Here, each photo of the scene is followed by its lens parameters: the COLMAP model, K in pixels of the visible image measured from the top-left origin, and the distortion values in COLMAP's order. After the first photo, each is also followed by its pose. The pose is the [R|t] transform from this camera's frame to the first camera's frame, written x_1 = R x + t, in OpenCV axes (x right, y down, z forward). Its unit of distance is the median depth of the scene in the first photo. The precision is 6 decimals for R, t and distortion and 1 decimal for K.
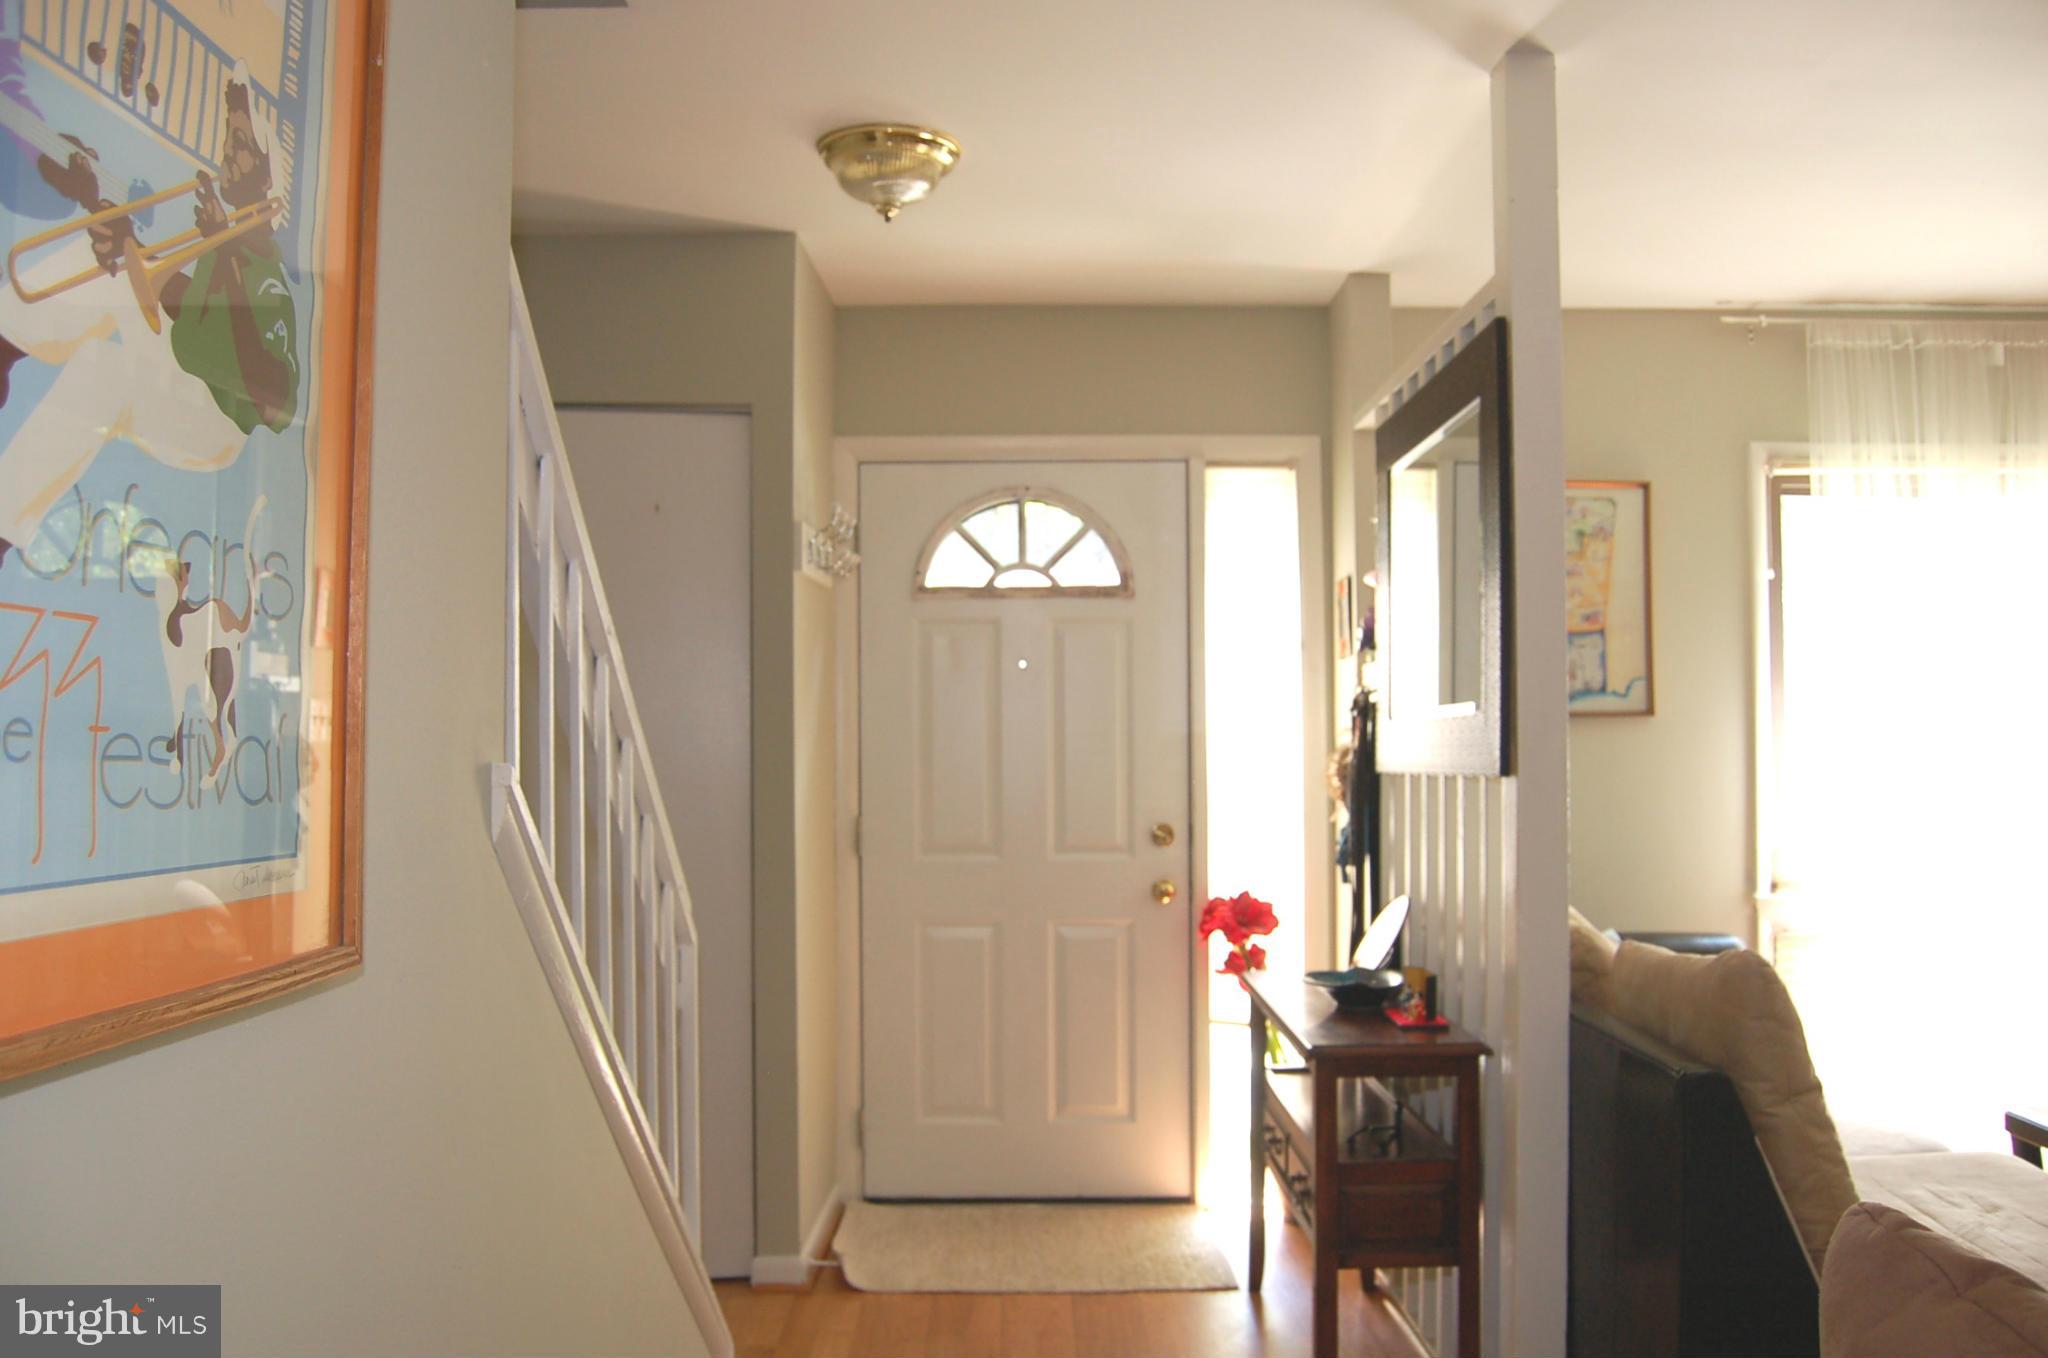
lens RADIAL K [[1600.8, 0, 1026.3], [0, 1600.8, 705.3], [0, 0, 1]] dist [-0.090128, 0.029395]
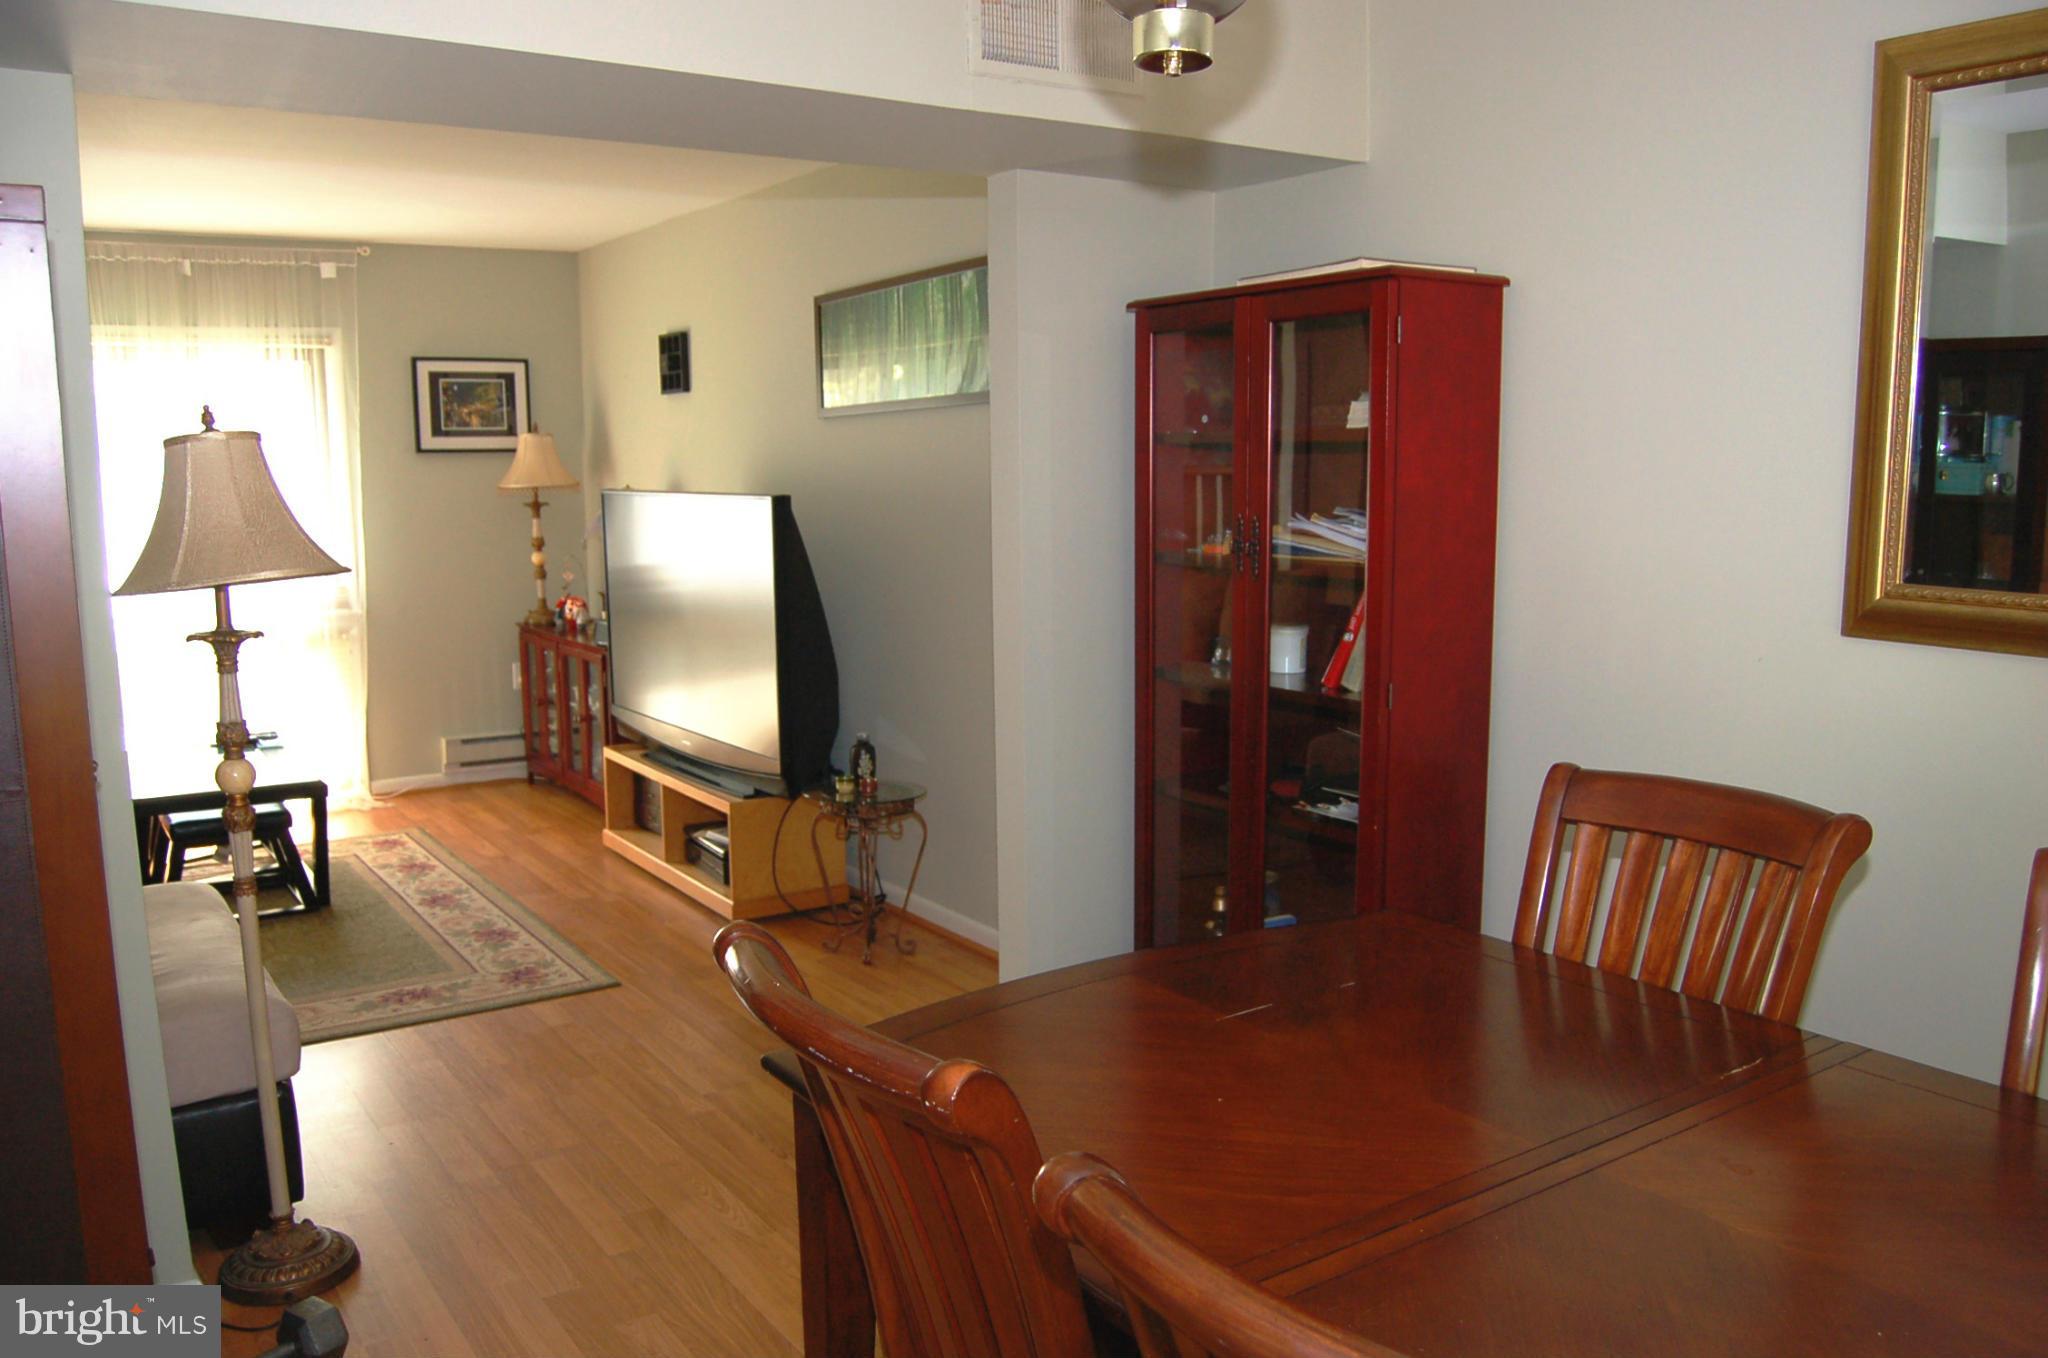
lens RADIAL K [[1600.8, 0, 1026.3], [0, 1600.8, 705.3], [0, 0, 1]] dist [-0.090128, 0.029395]
pose [[0.828442, -0.084276, 0.553698, 0.451976], [-0.007995, 0.986734, 0.162150, -0.059064], [-0.560018, -0.138758, 0.816778, -0.809471]]
